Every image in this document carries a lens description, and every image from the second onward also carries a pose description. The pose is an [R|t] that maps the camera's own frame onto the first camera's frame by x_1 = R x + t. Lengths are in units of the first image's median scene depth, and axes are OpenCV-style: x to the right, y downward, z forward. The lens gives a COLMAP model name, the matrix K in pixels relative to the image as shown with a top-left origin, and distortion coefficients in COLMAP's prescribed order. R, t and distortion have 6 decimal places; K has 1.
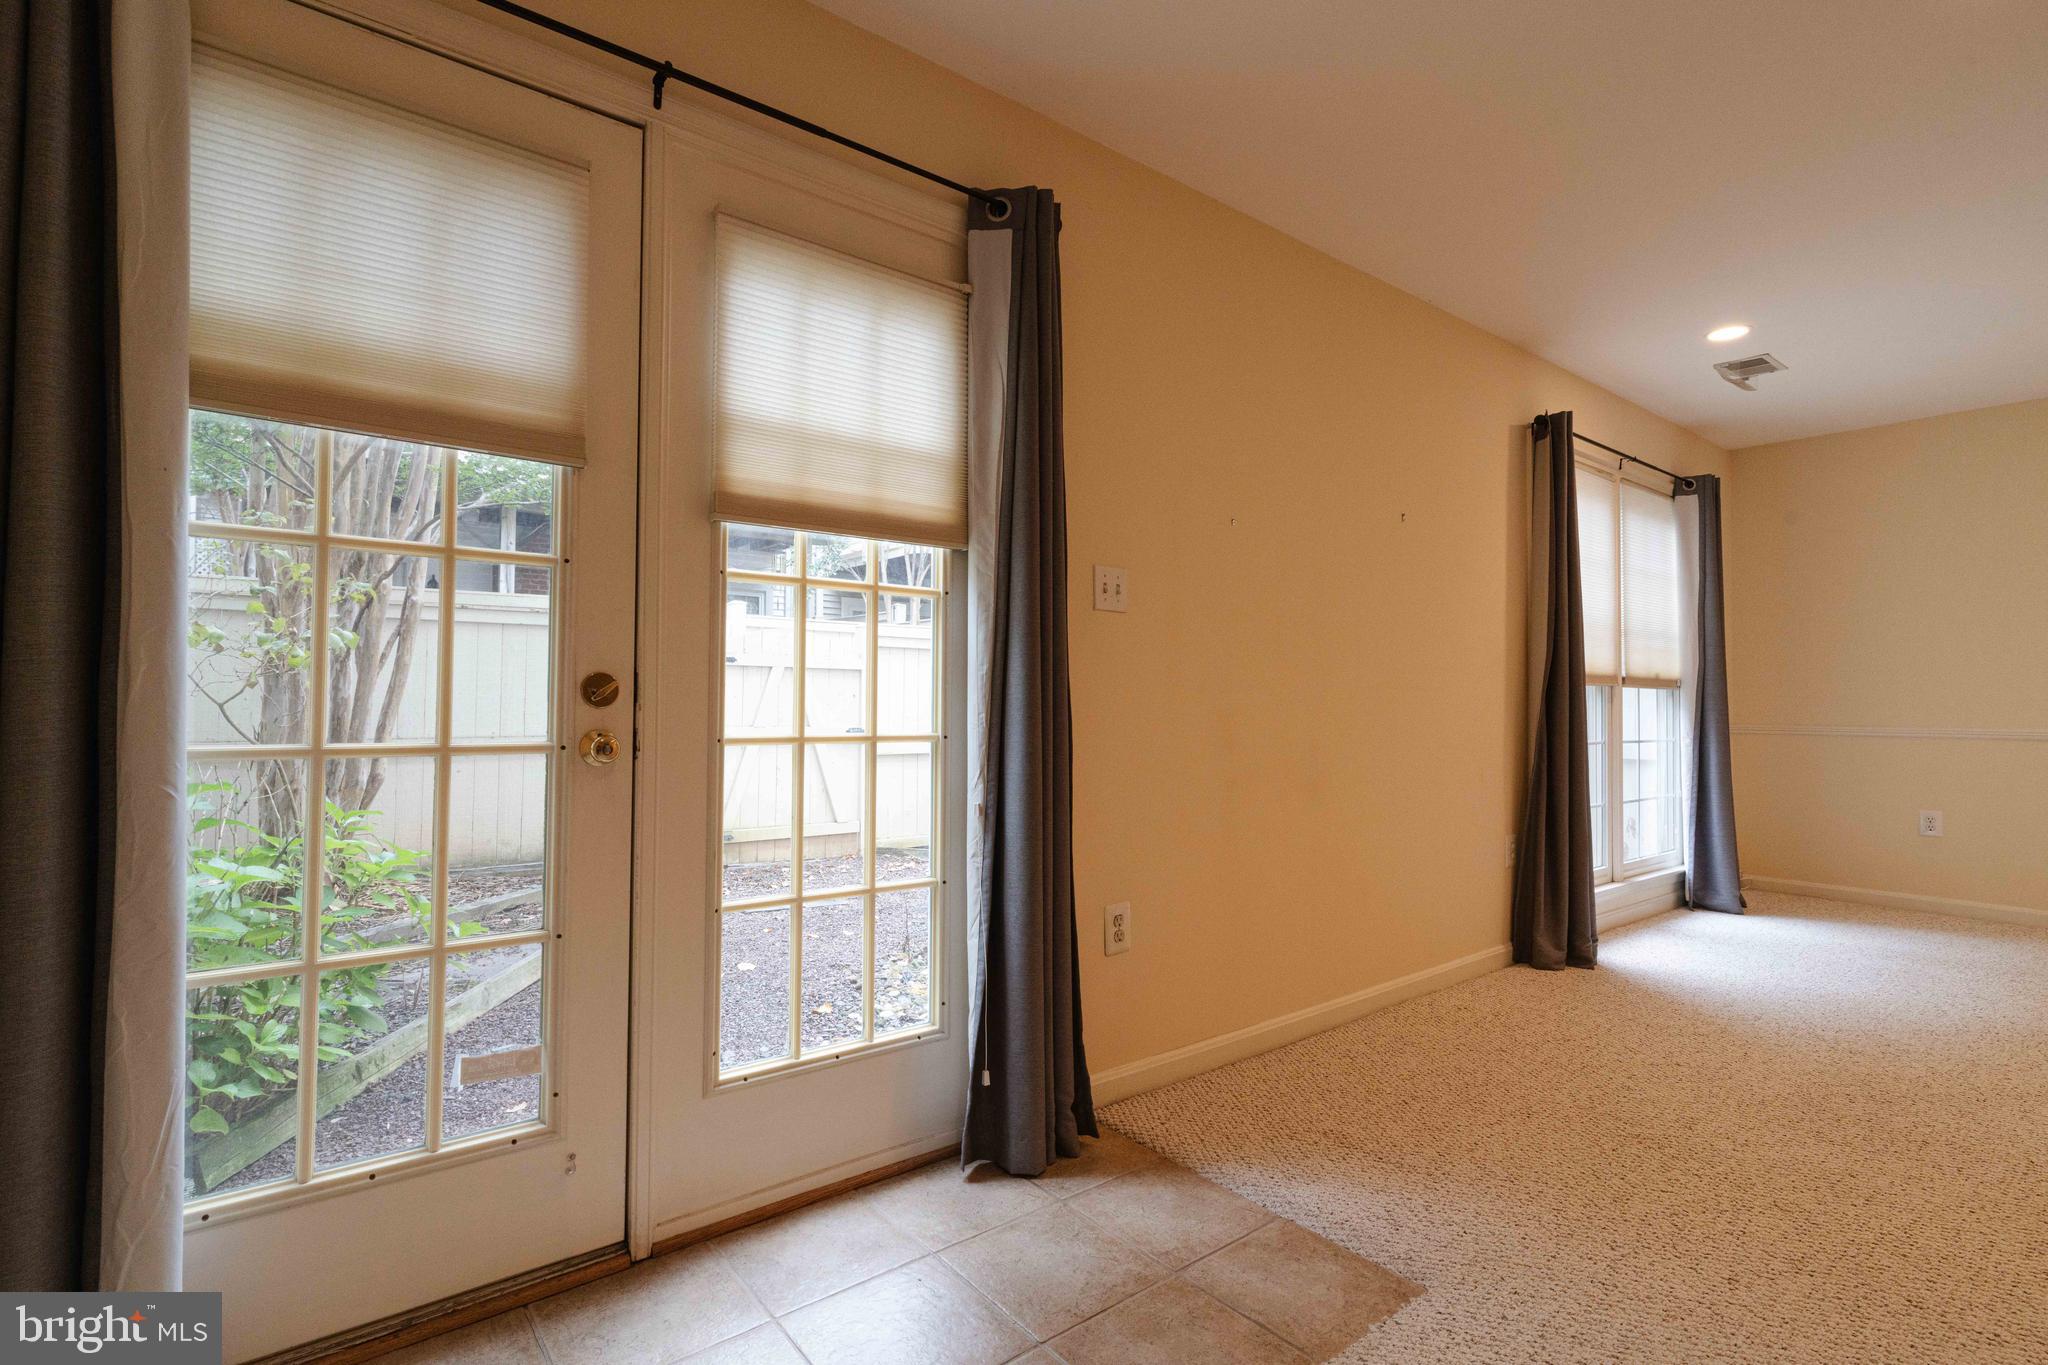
lens RADIAL K [[994.6, 0, 1020.7], [0, 994.6, 679.6], [0, 0, 1]] dist [-0.000571, 0.008346]
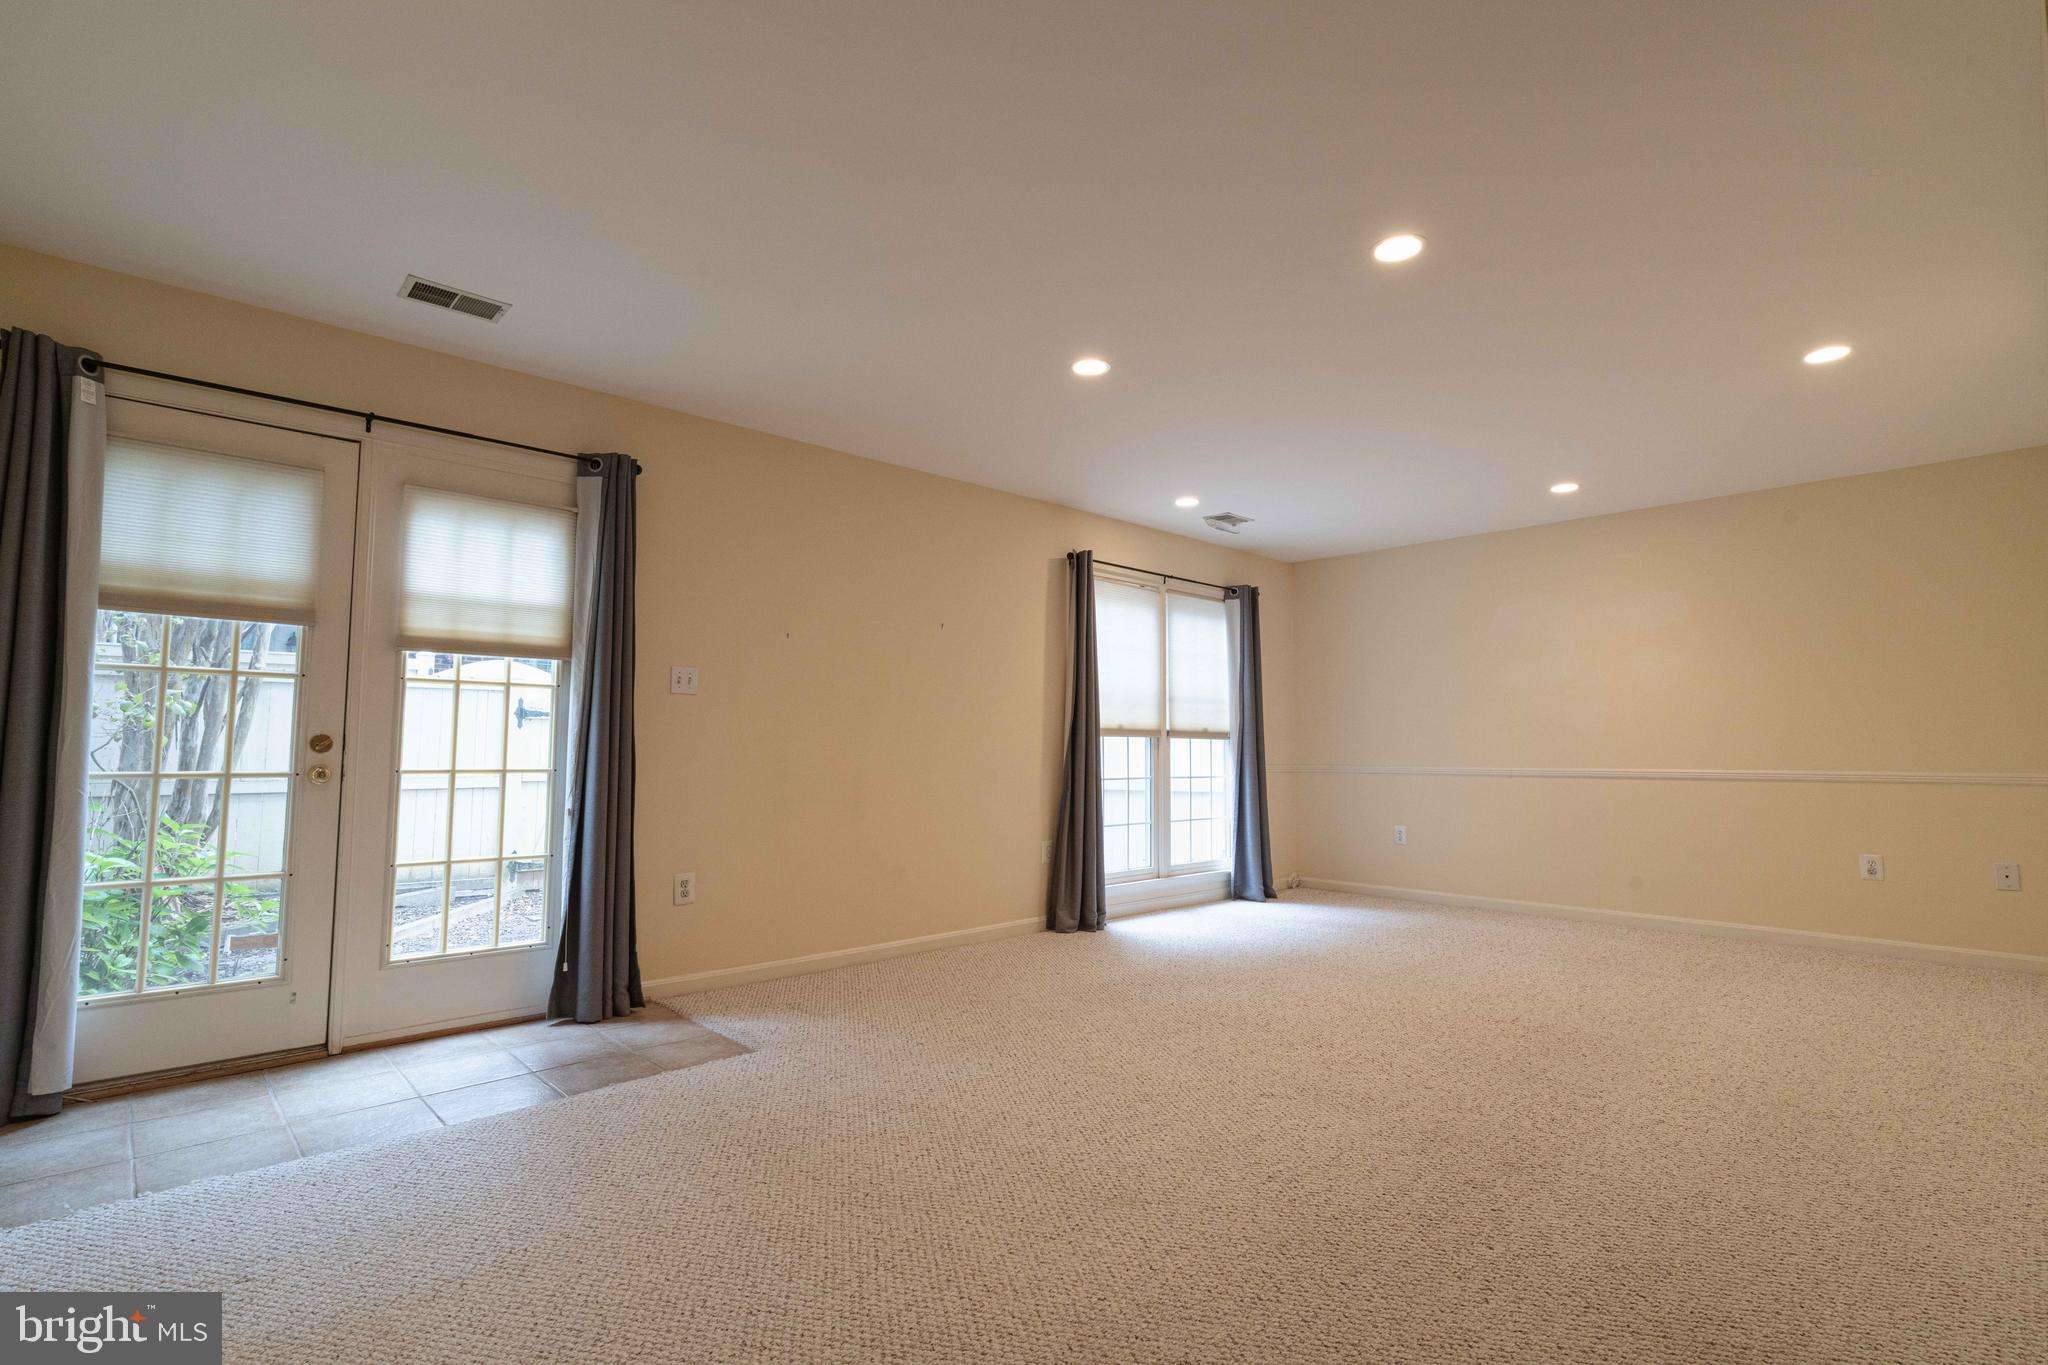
lens RADIAL K [[983.9, 0, 1013.7], [0, 983.9, 677.5], [0, 0, 1]] dist [0.003785, 0.000463]
pose [[0.996154, 0.003875, 0.087538, 0.574455], [0.000625, 0.998682, -0.051325, -0.014244], [-0.087621, 0.051182, 0.994838, -0.779017]]
